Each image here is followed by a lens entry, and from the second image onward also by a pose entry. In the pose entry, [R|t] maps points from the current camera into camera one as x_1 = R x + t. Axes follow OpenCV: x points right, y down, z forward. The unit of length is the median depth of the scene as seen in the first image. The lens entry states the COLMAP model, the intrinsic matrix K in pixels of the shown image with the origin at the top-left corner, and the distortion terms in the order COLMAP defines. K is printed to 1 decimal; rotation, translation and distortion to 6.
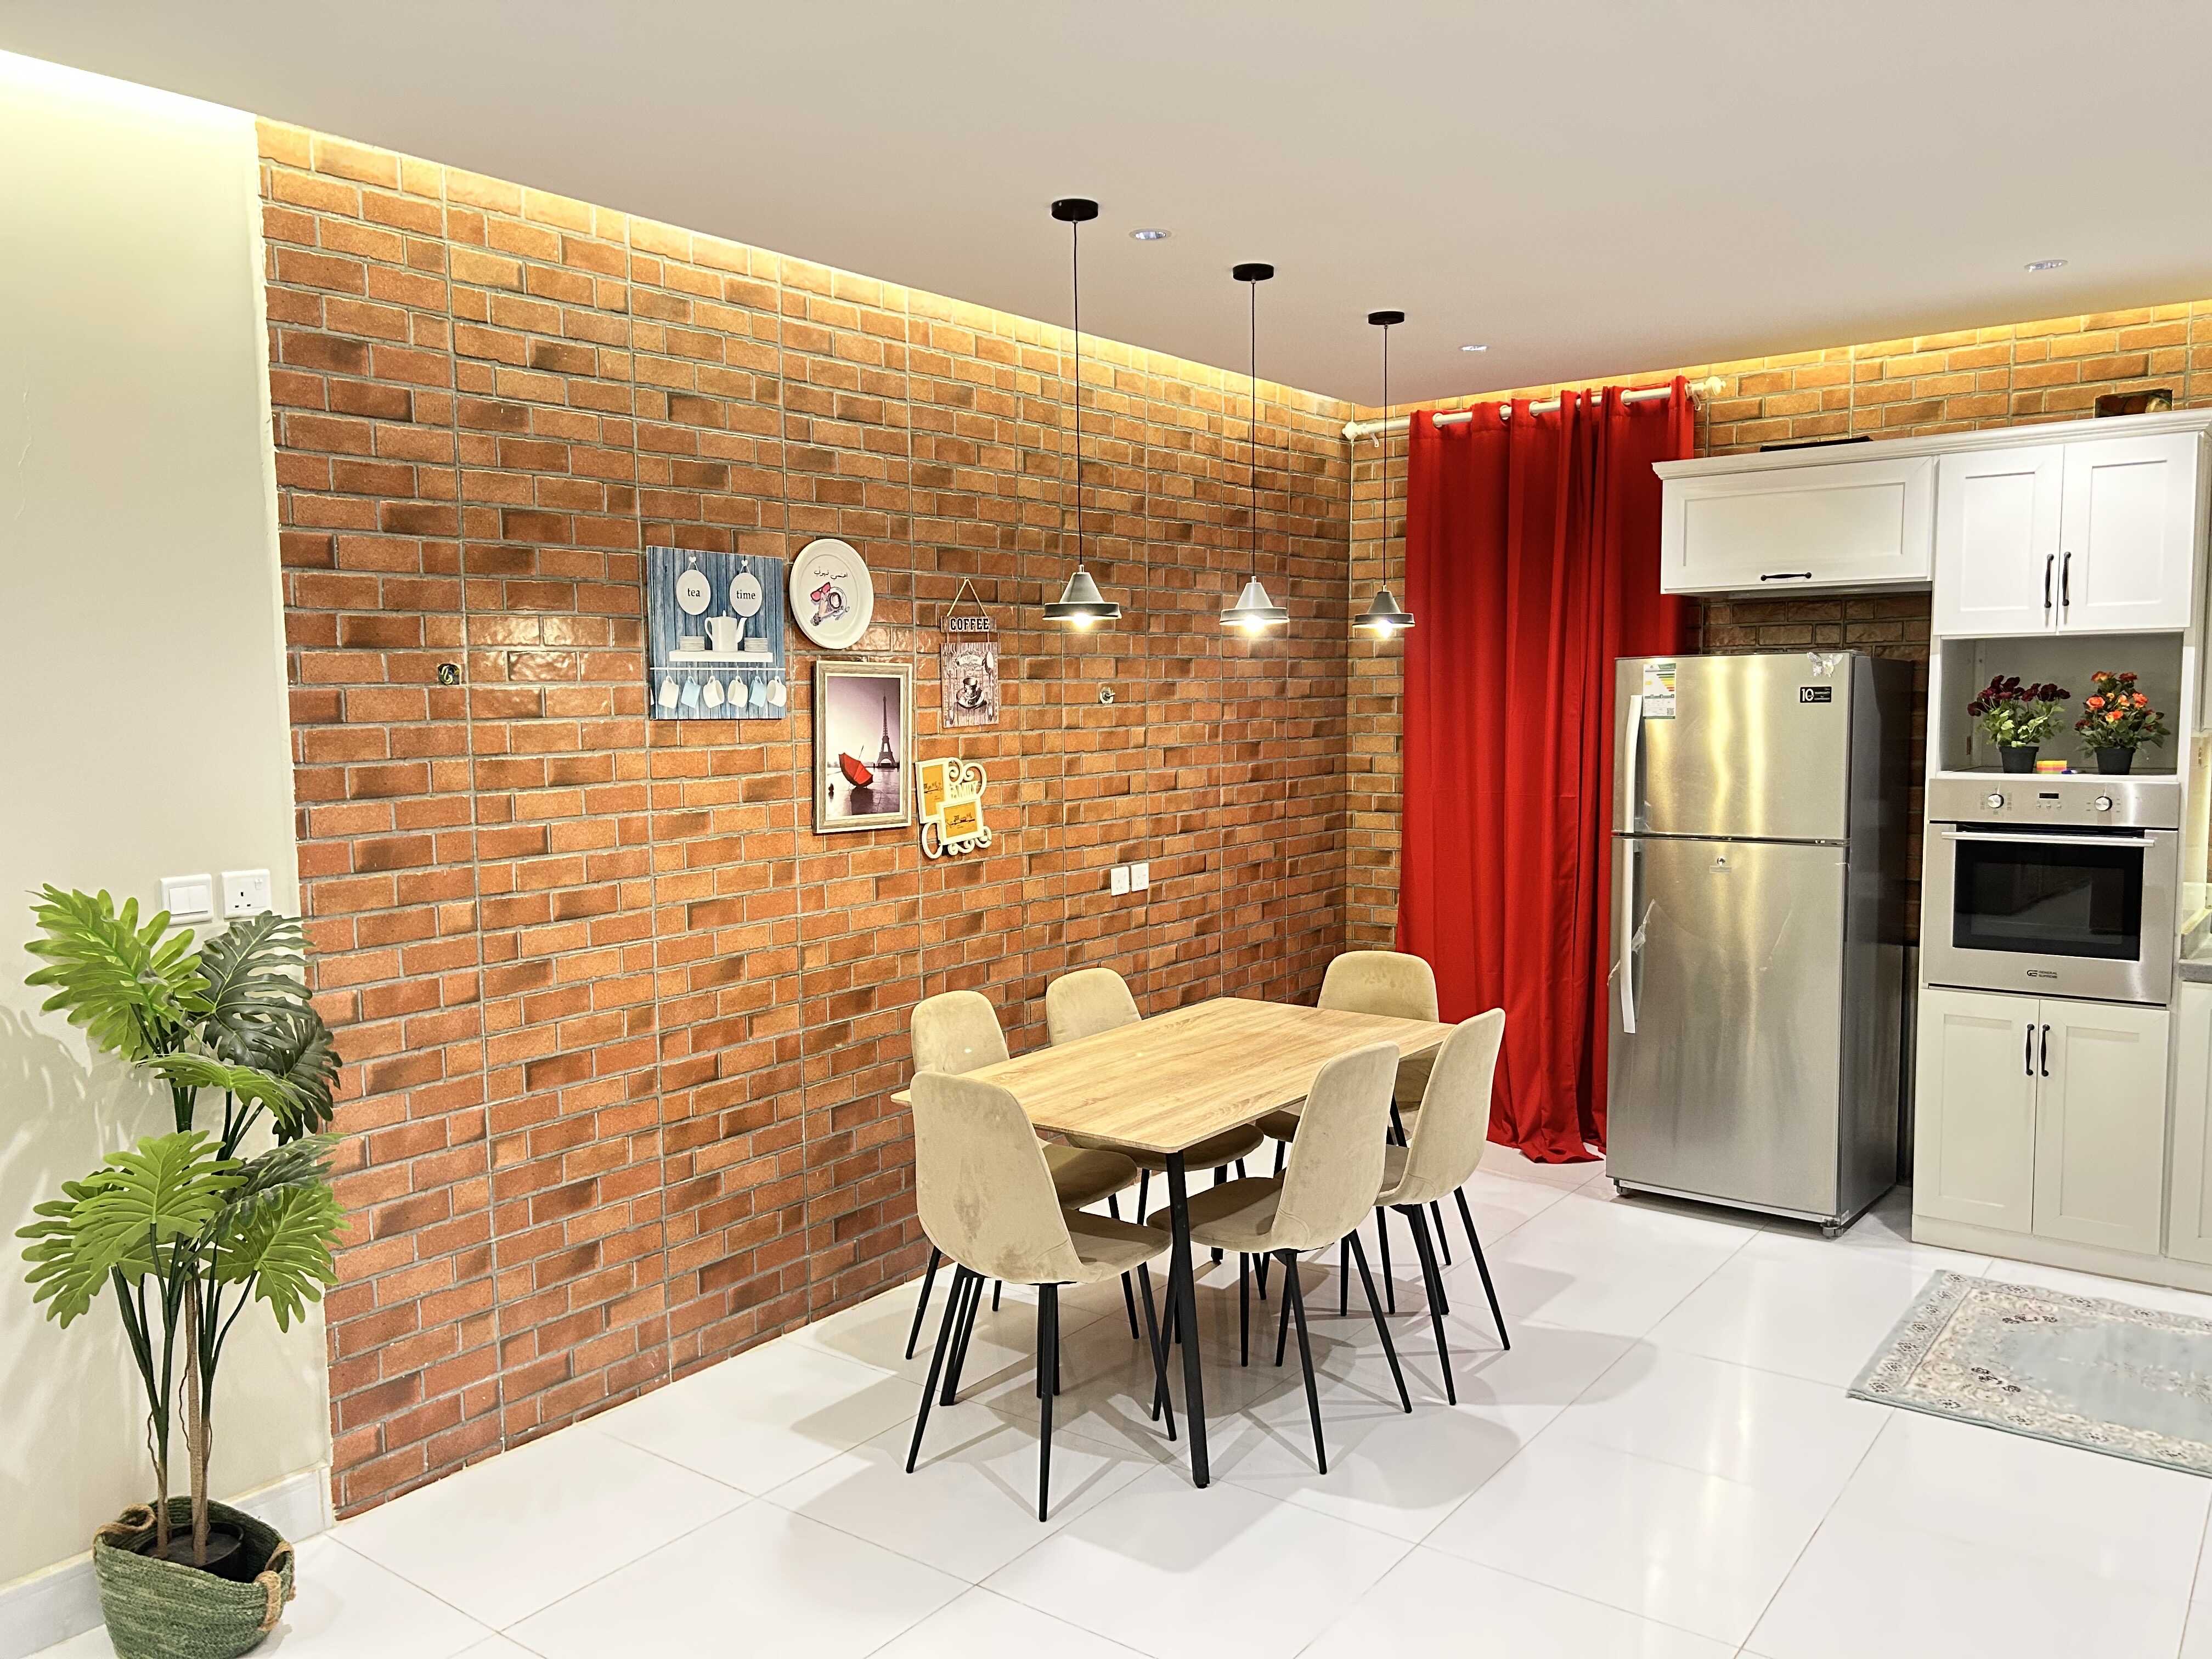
lens RADIAL K [[1653.9, 0, 1097.0], [0, 1653.9, 835.6], [0, 0, 1]] dist [0.053635, -0.058315]
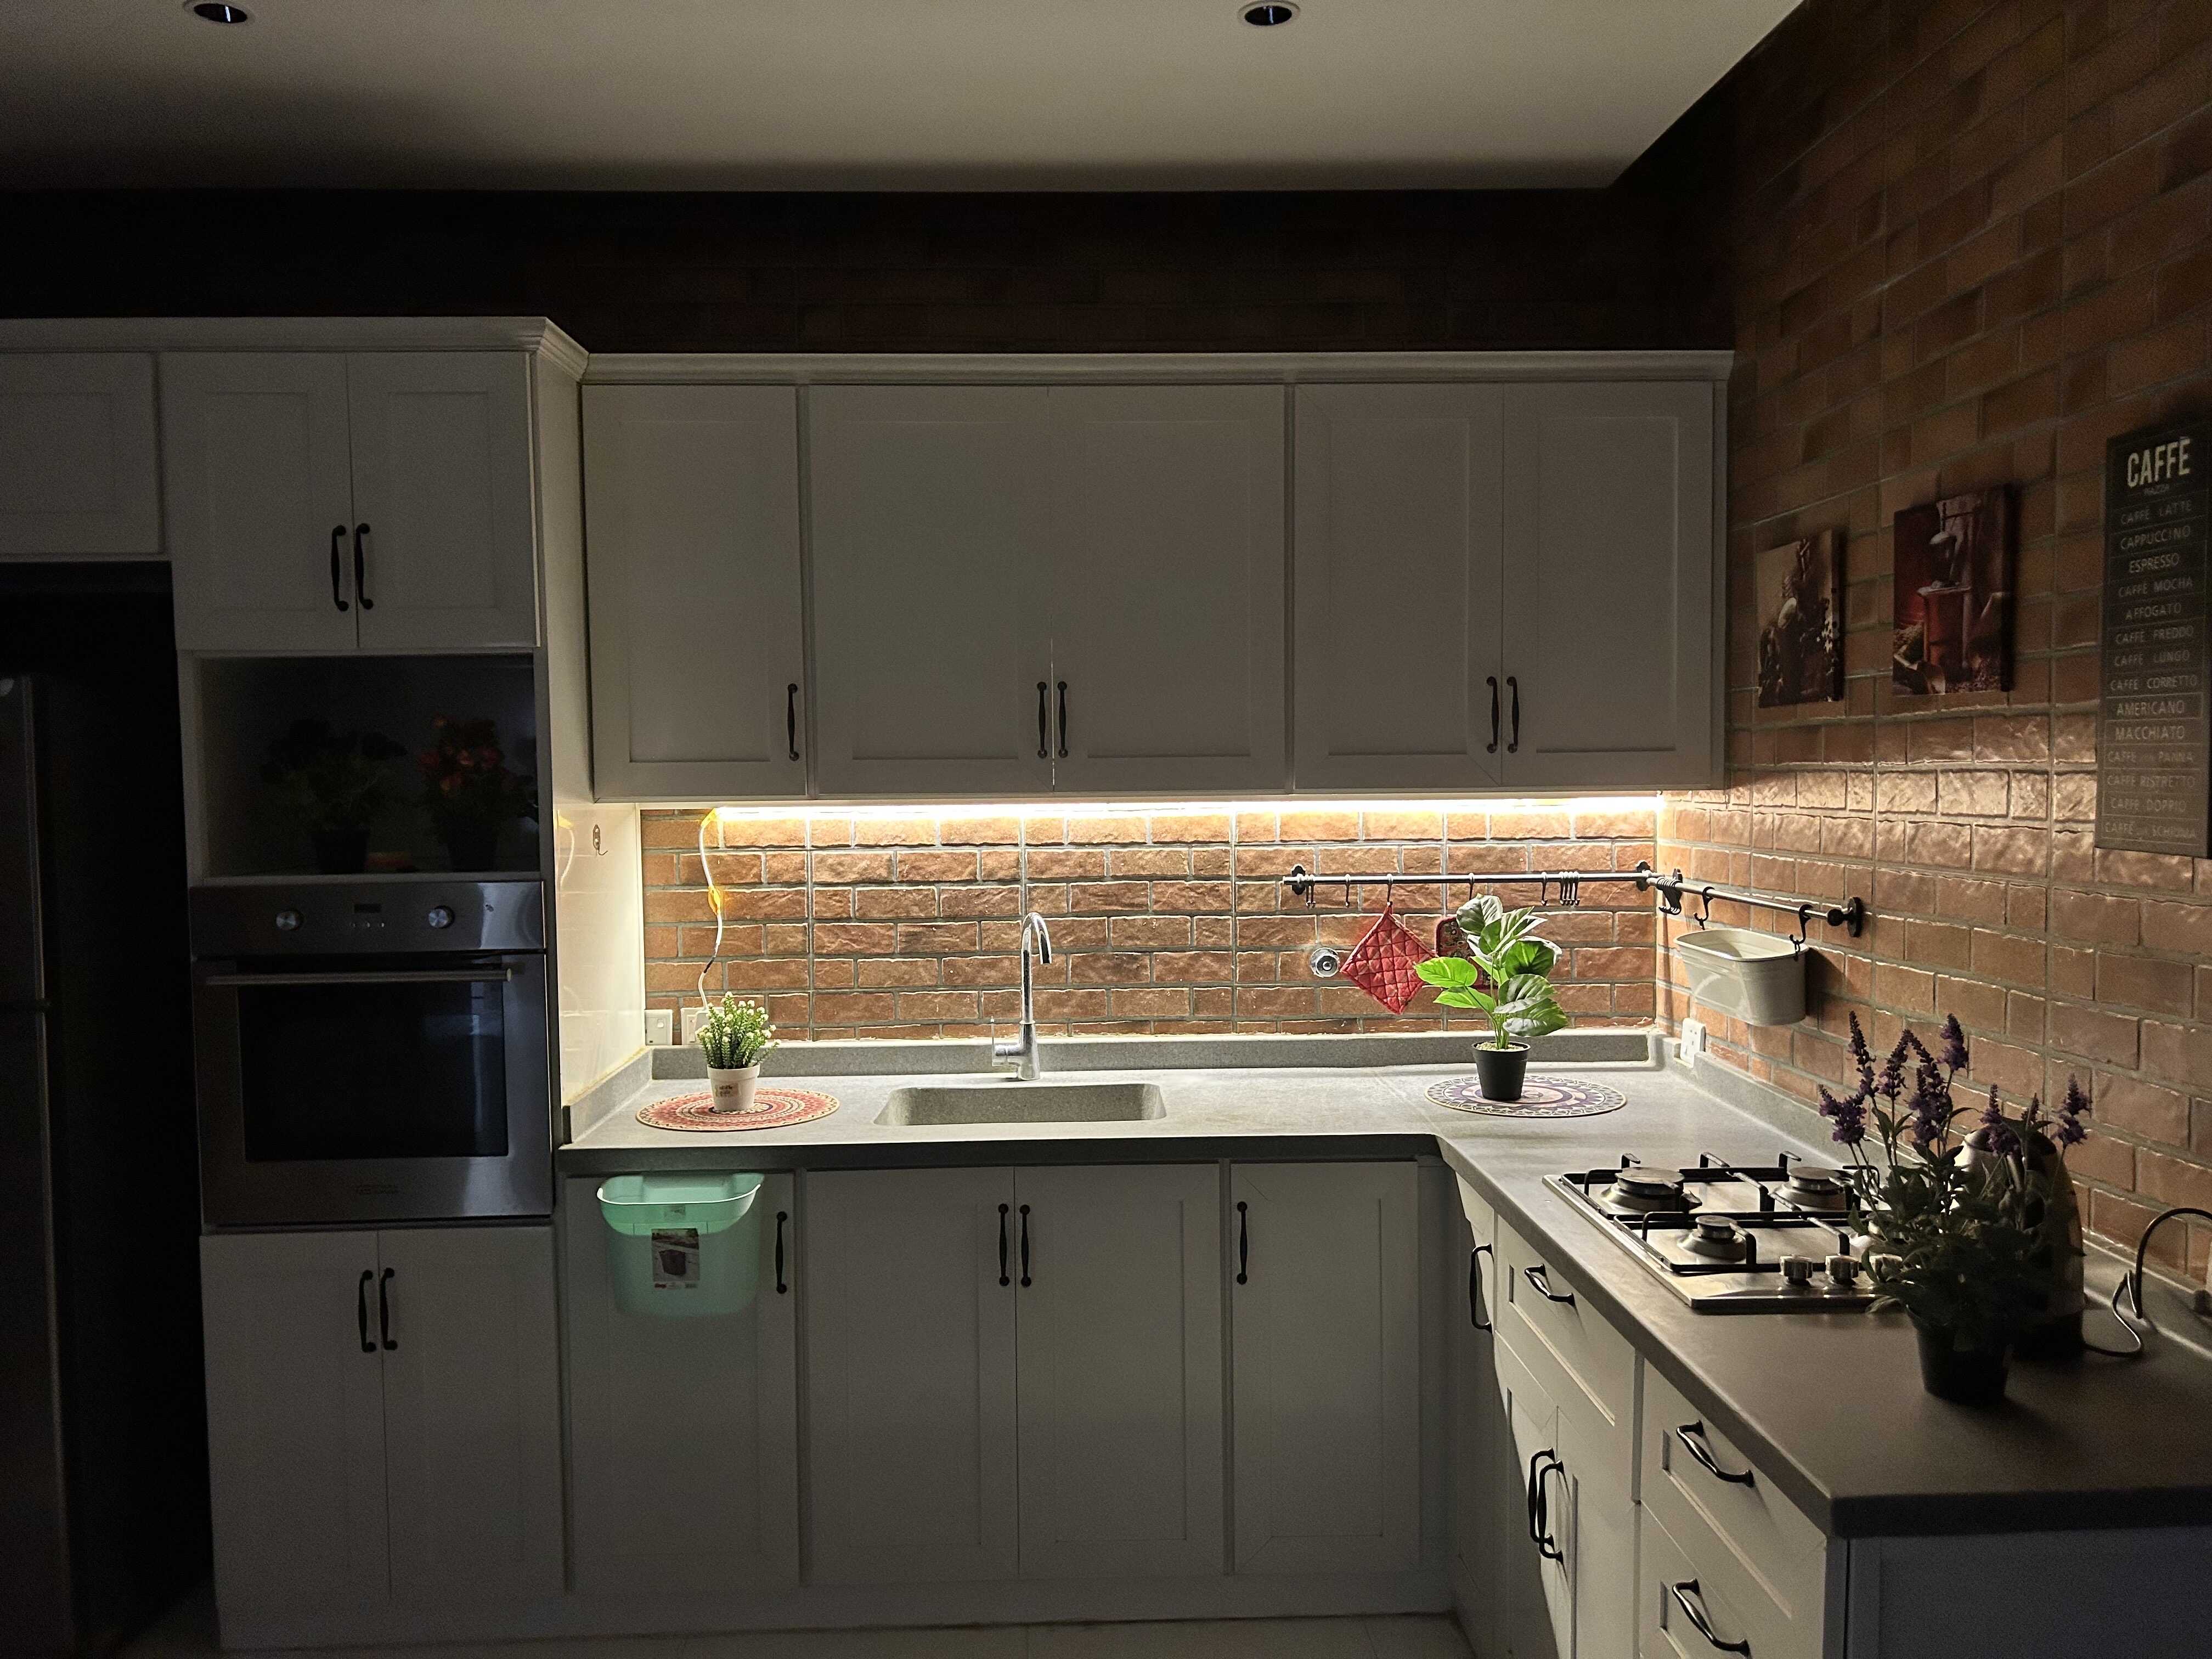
lens RADIAL K [[1653.9, 0, 1107.5], [0, 1653.9, 838.5], [0, 0, 1]] dist [0.053635, -0.058315]
pose [[0.765815, -0.035628, 0.642073, 0.372887], [0.059995, 0.998068, -0.016176, -0.022730], [-0.640256, 0.050909, 0.766473, 0.329216]]
